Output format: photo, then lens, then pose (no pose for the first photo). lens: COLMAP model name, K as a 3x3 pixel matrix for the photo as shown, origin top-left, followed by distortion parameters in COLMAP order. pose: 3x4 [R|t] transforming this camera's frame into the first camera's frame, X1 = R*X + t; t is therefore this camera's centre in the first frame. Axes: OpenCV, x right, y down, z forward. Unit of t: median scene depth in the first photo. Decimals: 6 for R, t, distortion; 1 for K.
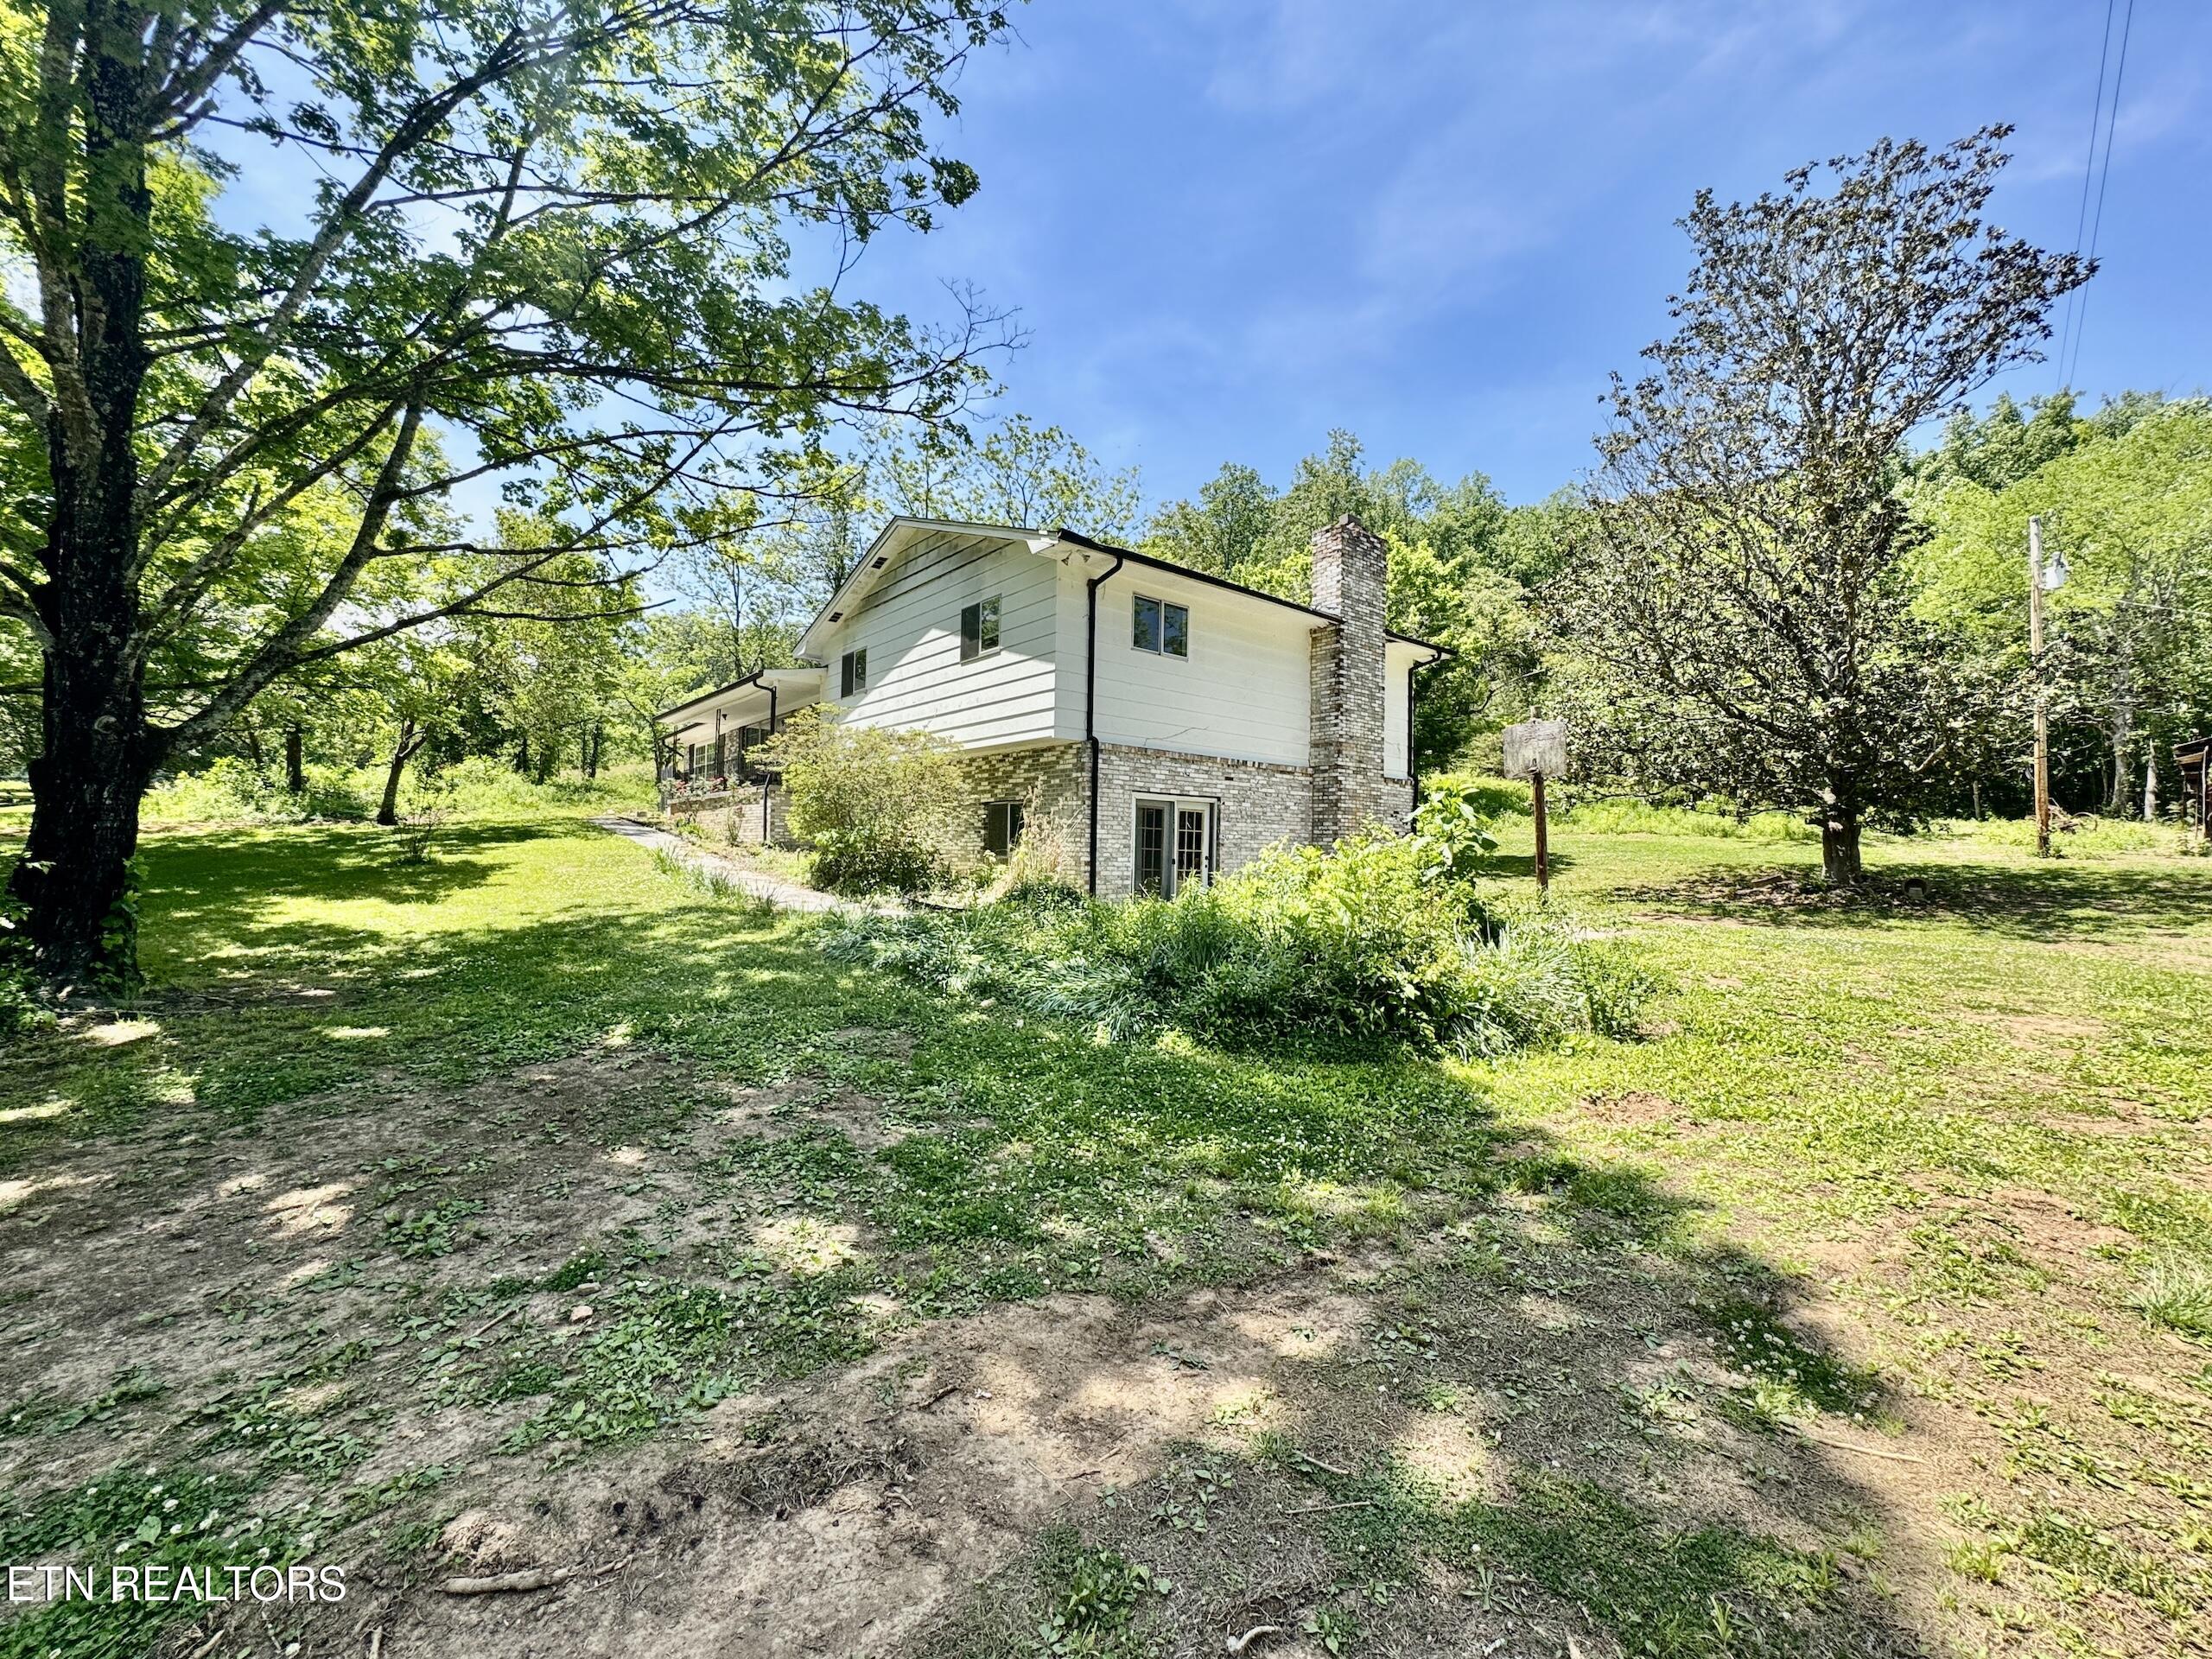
lens RADIAL K [[882.7, 0, 1114.7], [0, 882.7, 817.3], [0, 0, 1]] dist [-0.003224, 0.000348]
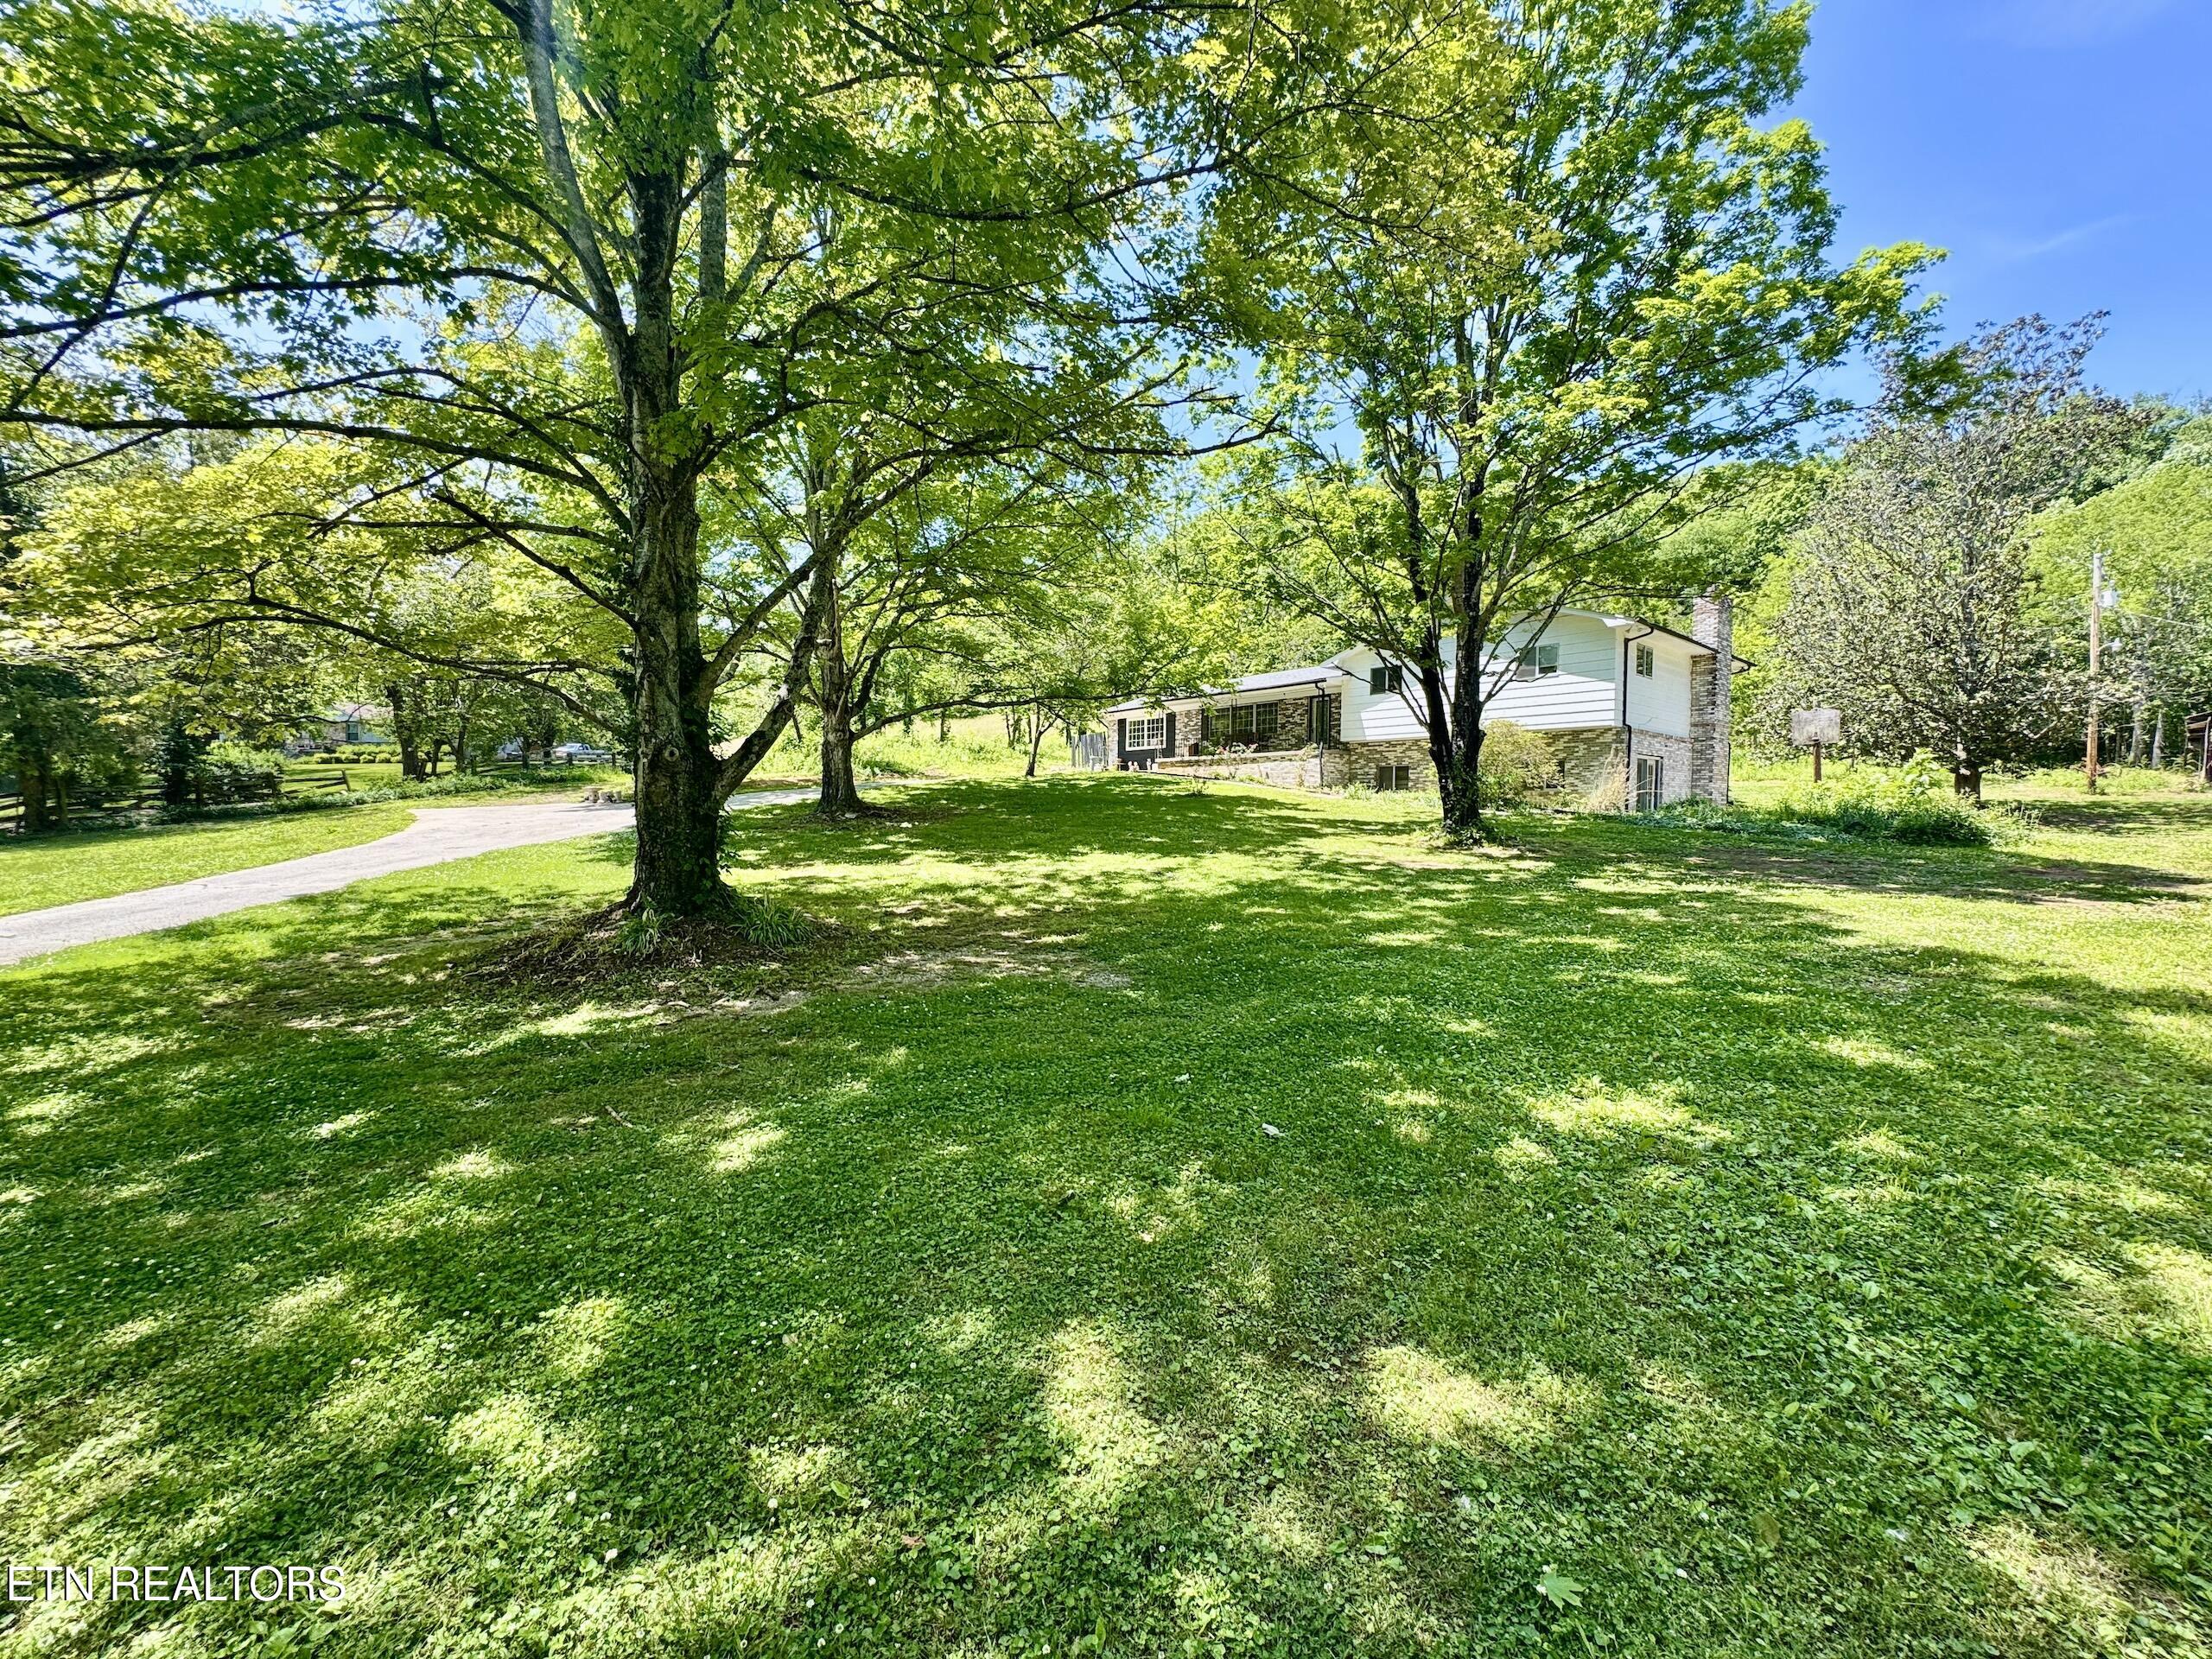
lens RADIAL K [[882.7, 0, 1103.7], [0, 882.7, 822.2], [0, 0, 1]] dist [-0.003224, 0.000348]
pose [[0.999950, -0.007123, 0.006969, -0.736551], [0.006767, 0.998735, 0.049832, 0.010667], [-0.007315, -0.049782, 0.998733, -0.551195]]
